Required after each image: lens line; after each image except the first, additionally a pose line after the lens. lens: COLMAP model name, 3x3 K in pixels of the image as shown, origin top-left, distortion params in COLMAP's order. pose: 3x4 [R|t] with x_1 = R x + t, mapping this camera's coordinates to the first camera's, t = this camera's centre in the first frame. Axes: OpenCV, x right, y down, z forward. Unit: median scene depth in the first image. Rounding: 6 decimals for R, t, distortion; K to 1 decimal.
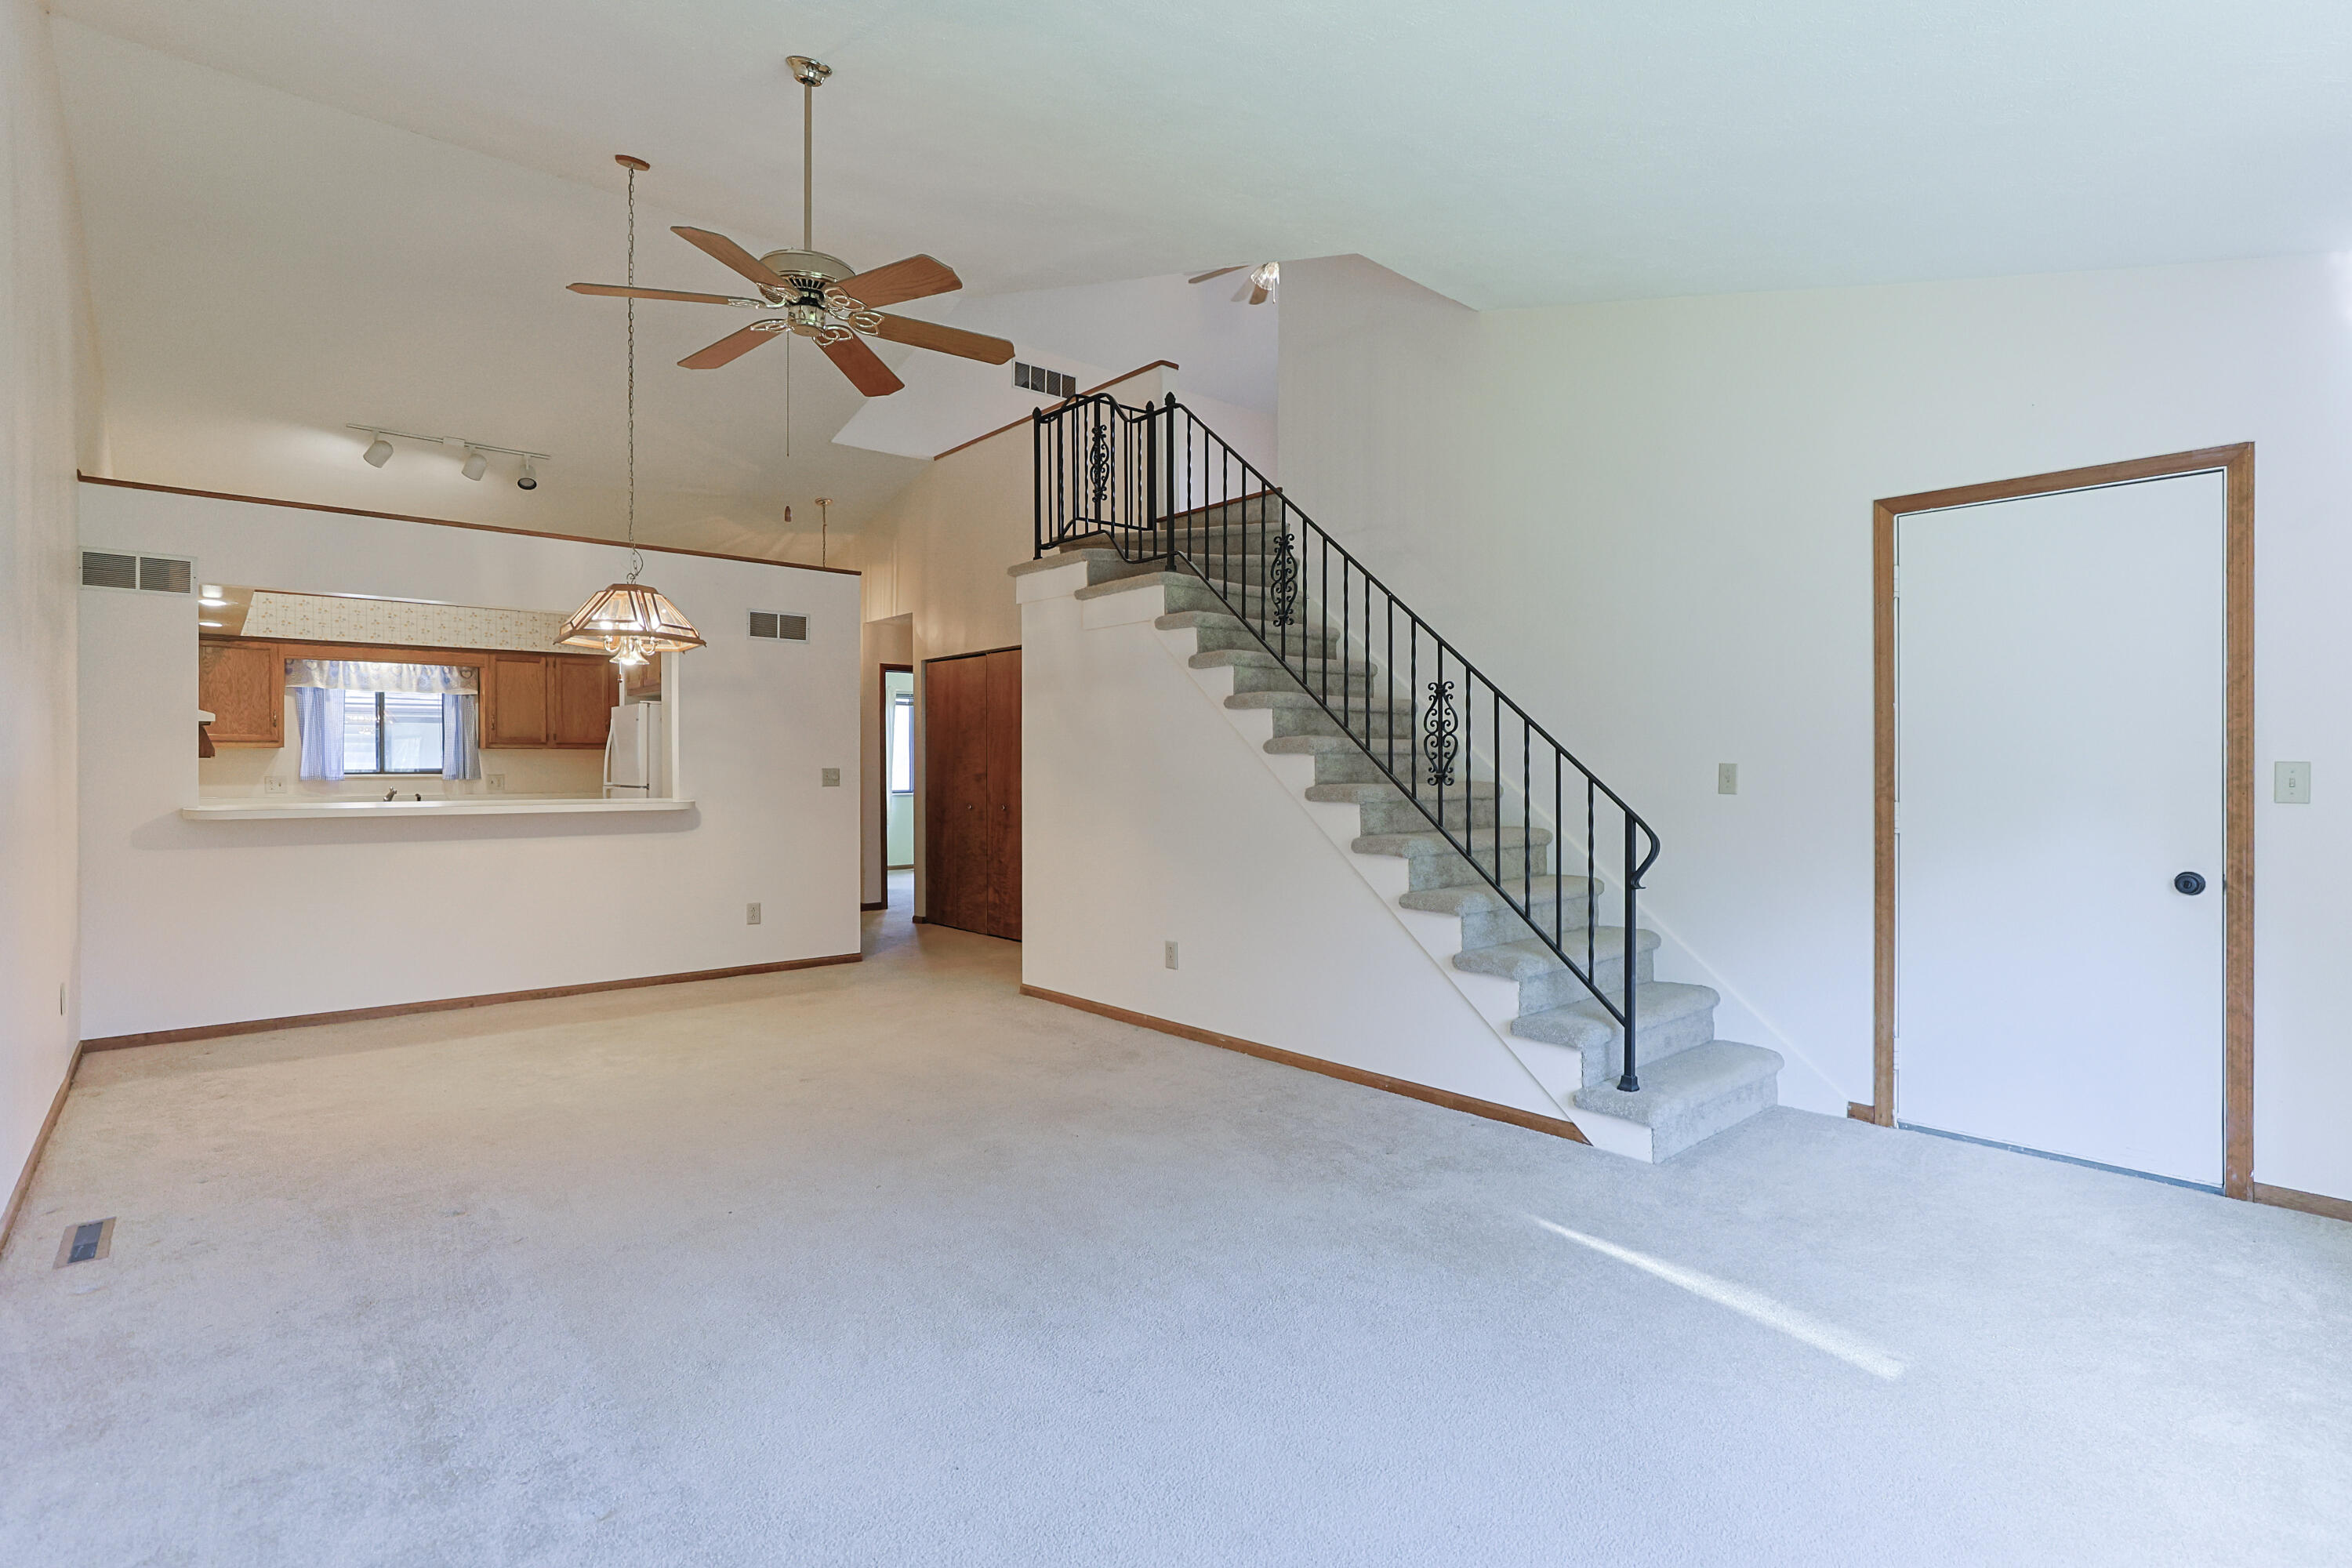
lens RADIAL K [[1134.5, 0, 1172.6], [0, 1134.5, 768.7], [0, 0, 1]] dist [-0.008266, 0.004106]
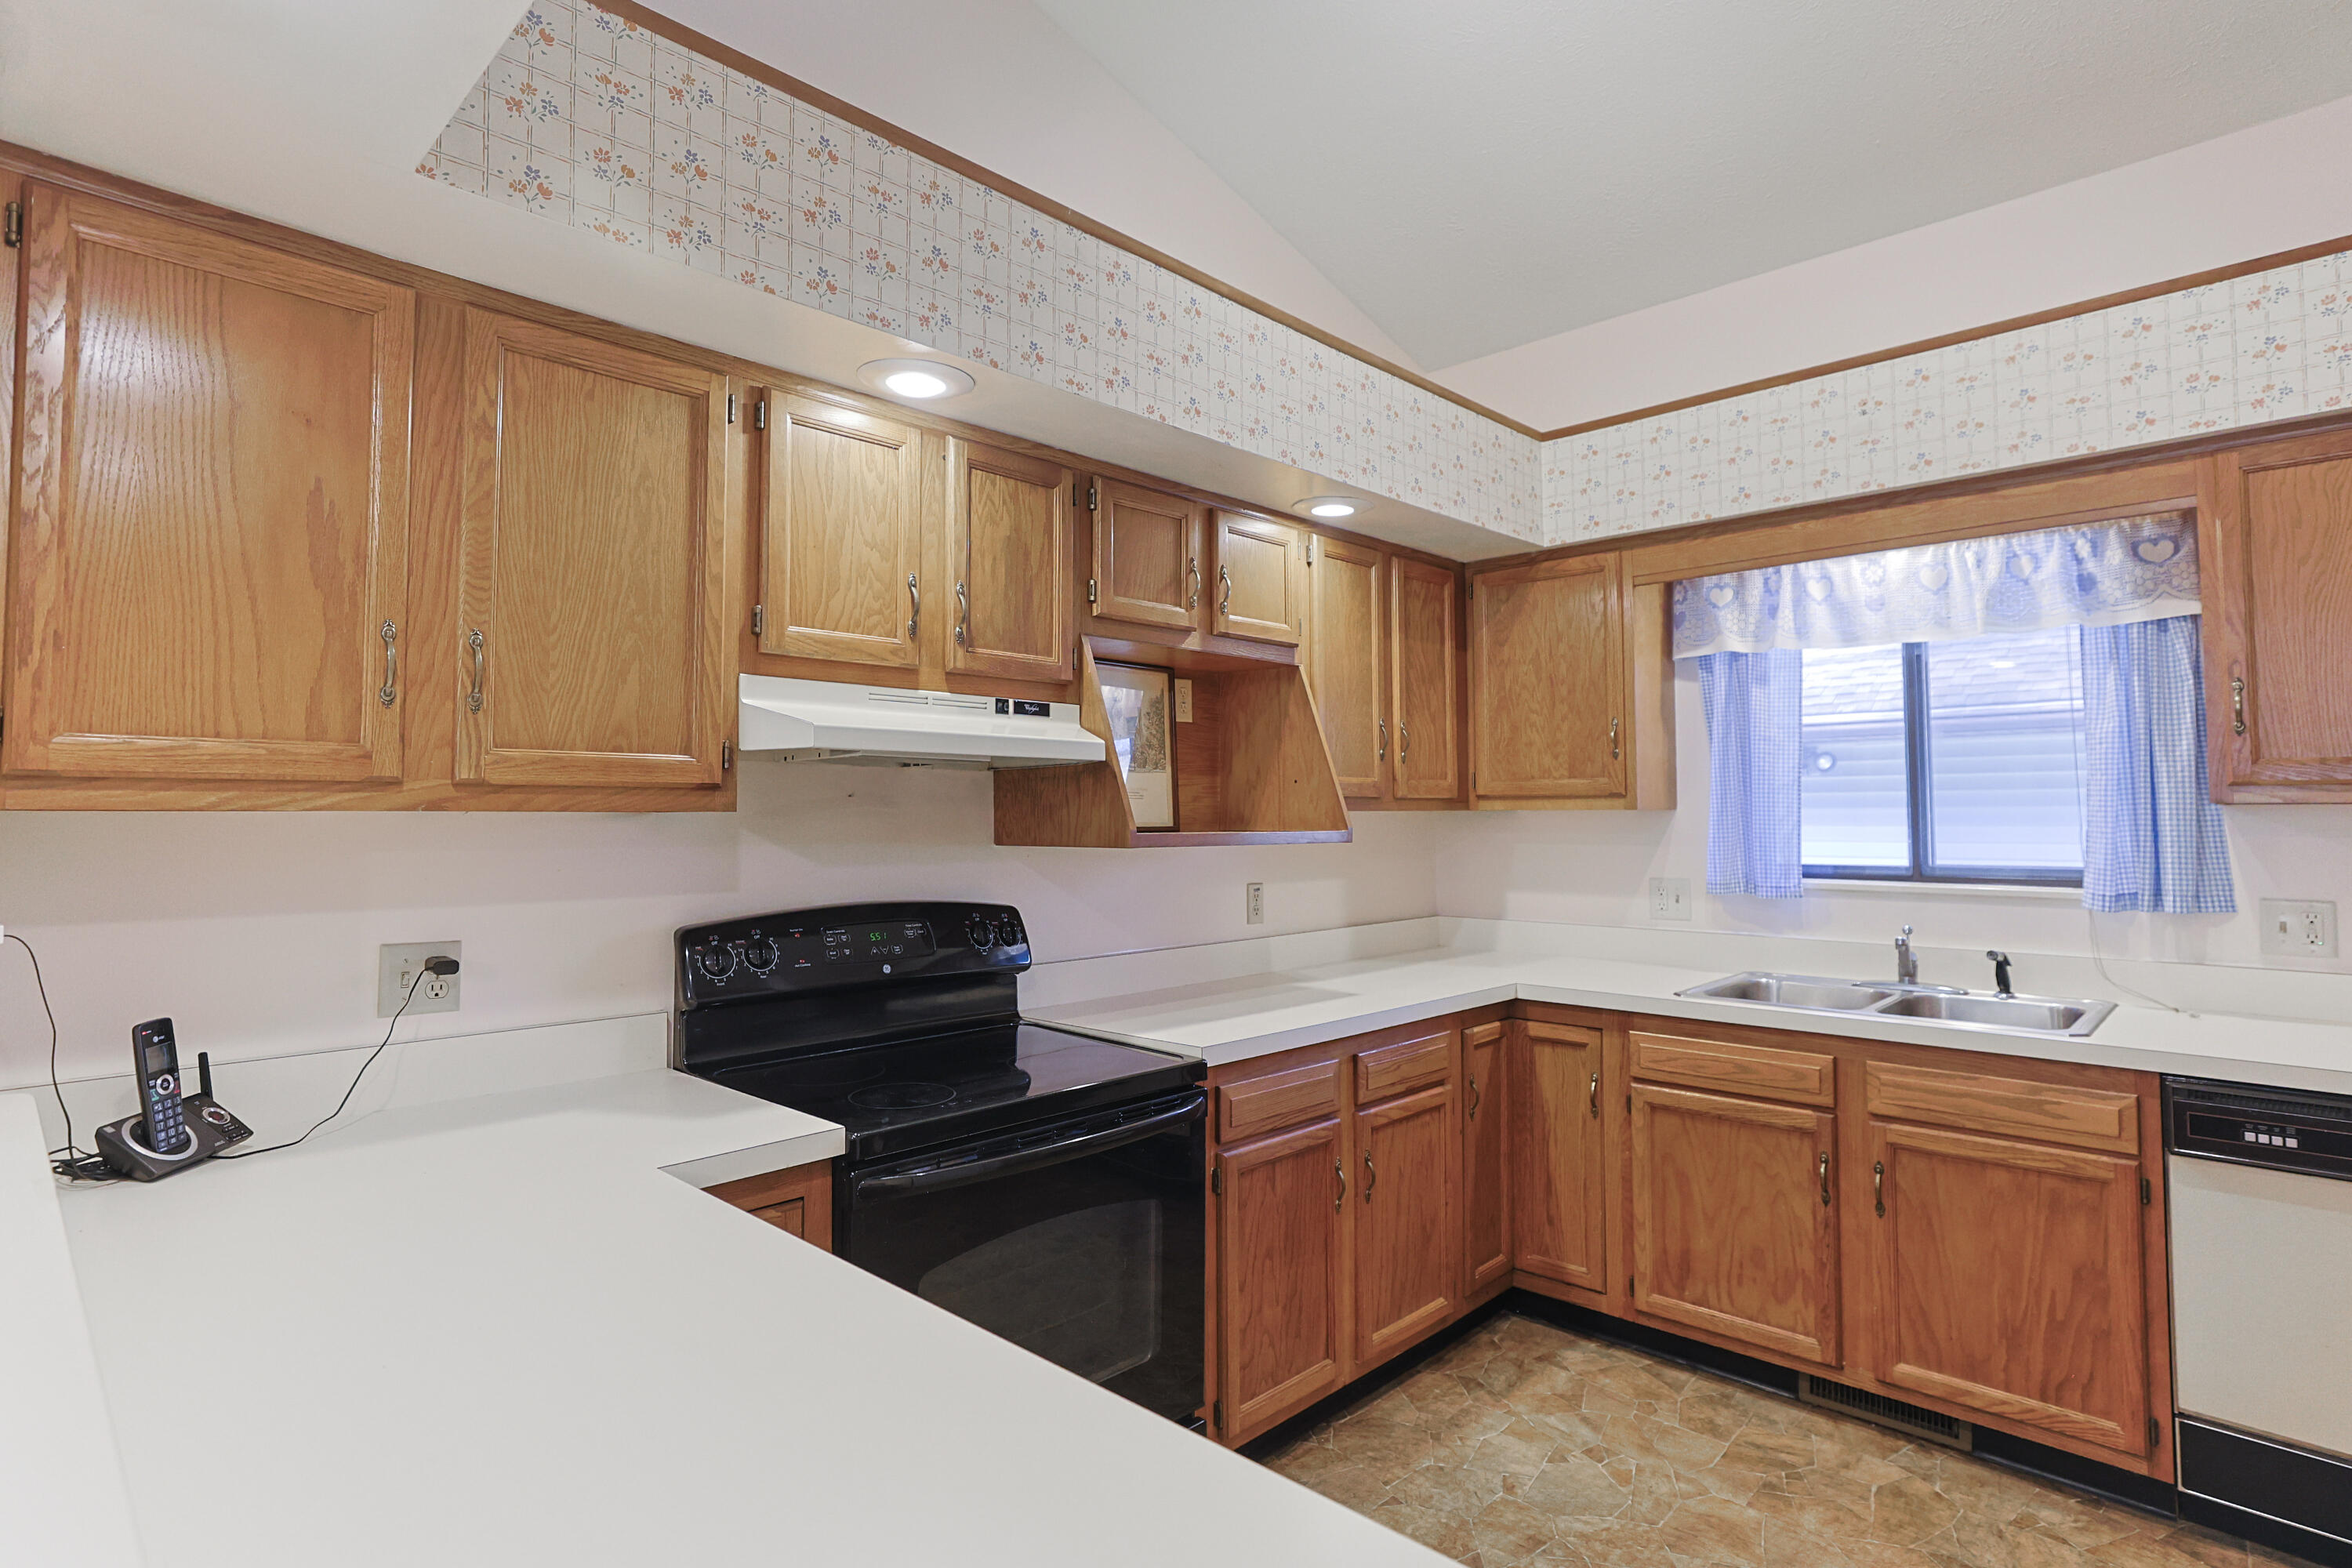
lens RADIAL K [[1212.2, 0, 1169.7], [0, 1212.2, 788.5], [0, 0, 1]] dist [0.002801, 0.003306]
pose [[0.069712, -0.015623, -0.997445, -0.349763], [0.002918, 0.999876, -0.015457, -0.019001], [0.997563, -0.001833, 0.069749, 0.763681]]
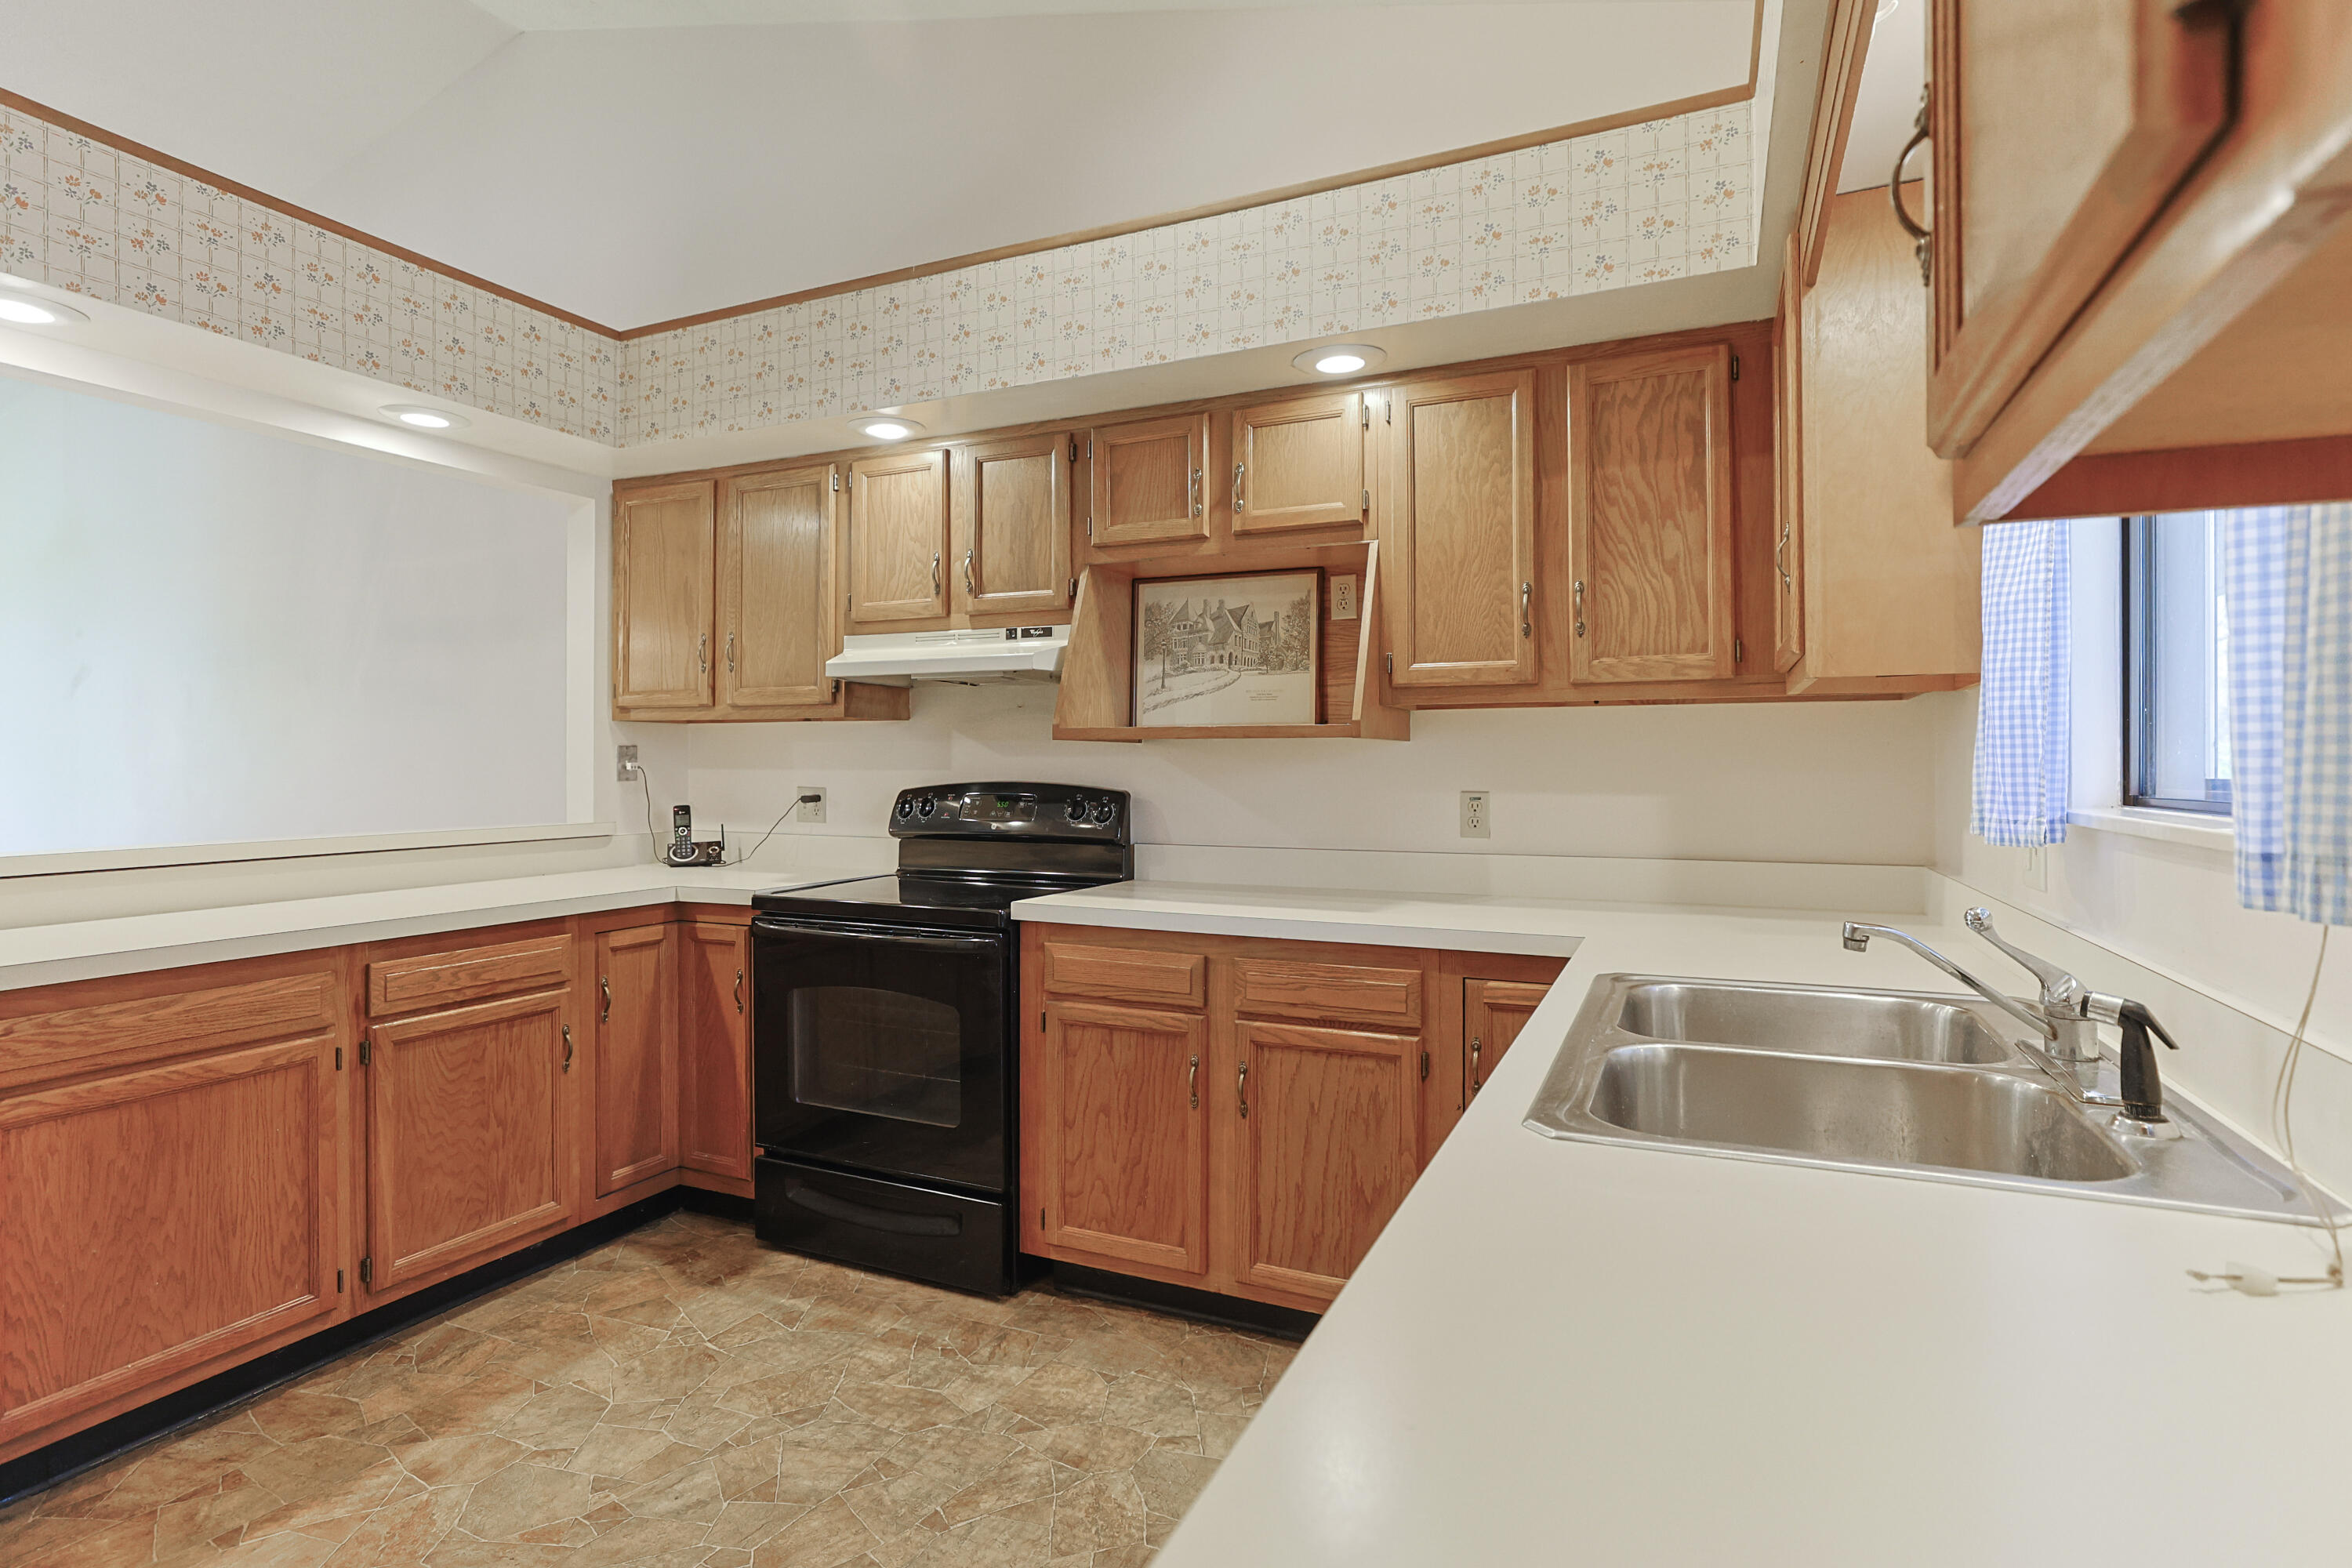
lens RADIAL K [[1134.5, 0, 1186.1], [0, 1134.5, 770.7], [0, 0, 1]] dist [-0.008266, 0.004106]
pose [[-0.912653, 0.008580, -0.408644, -0.553889], [0.005739, 0.999950, 0.008176, -0.001625], [0.408694, 0.005116, -0.912657, 1.111453]]
